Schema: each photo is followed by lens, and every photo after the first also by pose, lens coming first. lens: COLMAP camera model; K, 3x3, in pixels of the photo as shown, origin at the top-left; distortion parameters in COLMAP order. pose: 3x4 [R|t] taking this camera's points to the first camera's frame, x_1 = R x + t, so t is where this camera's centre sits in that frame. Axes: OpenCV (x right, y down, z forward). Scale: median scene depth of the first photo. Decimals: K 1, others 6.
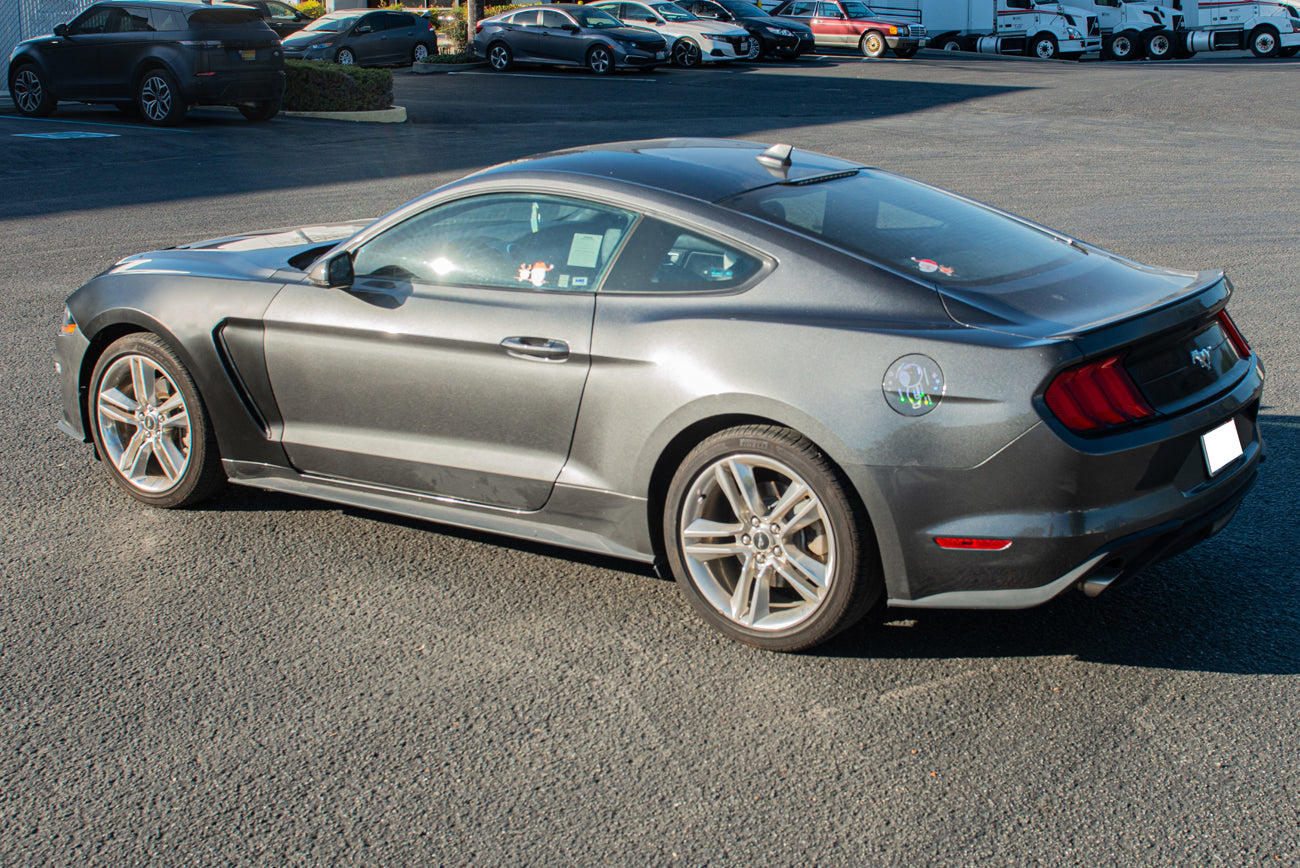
lens RADIAL K [[1717.9, 0, 718.3], [0, 1717.9, 429.7], [0, 0, 1]] dist [-0.011043, -0.041980]
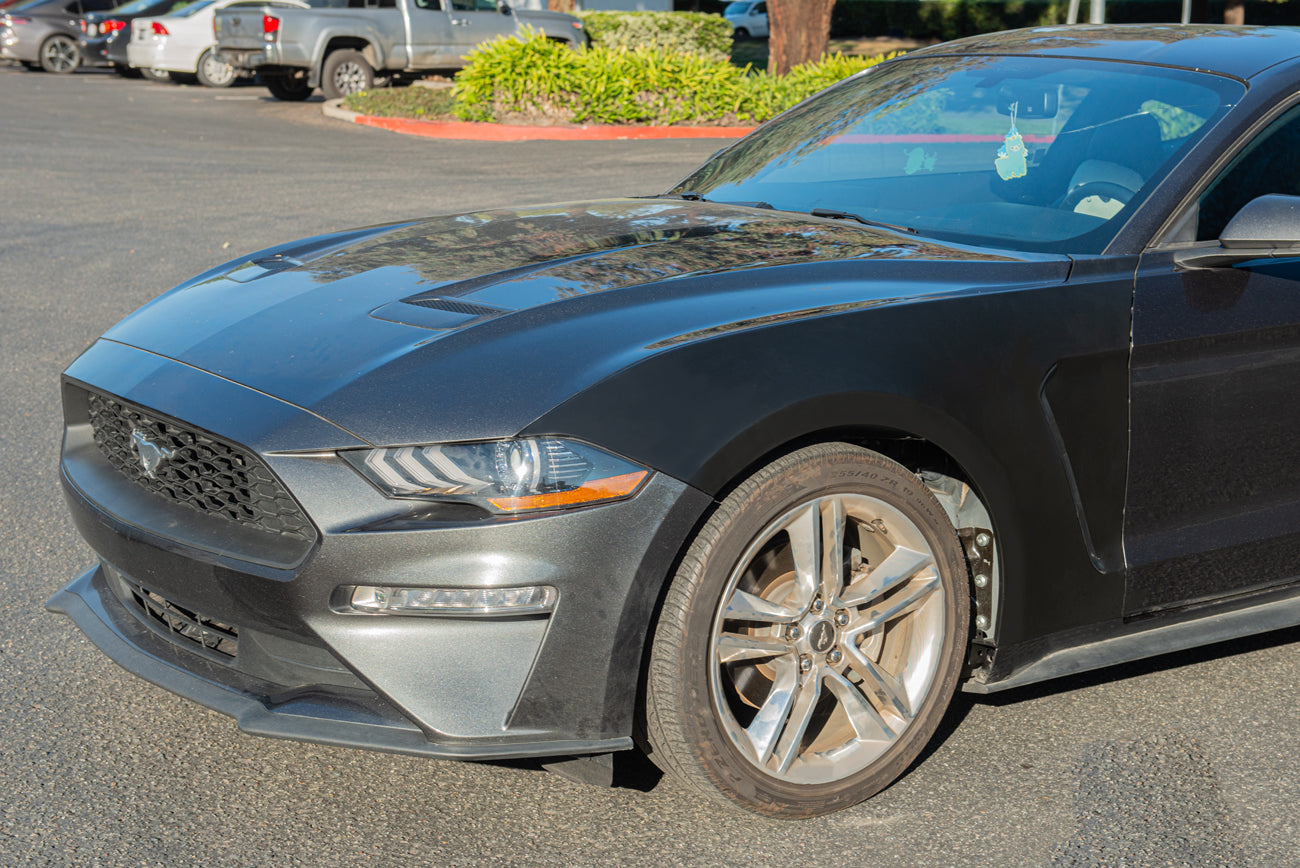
lens RADIAL K [[2285.7, 0, 707.5], [0, 2285.7, 499.4], [0, 0, 1]] dist [0.135683, 0.029415]
pose [[0.376965, -0.186105, 0.907338, -0.900562], [0.212243, 0.970897, 0.110962, -0.116074], [-0.901582, 0.150747, 0.405494, 0.765925]]
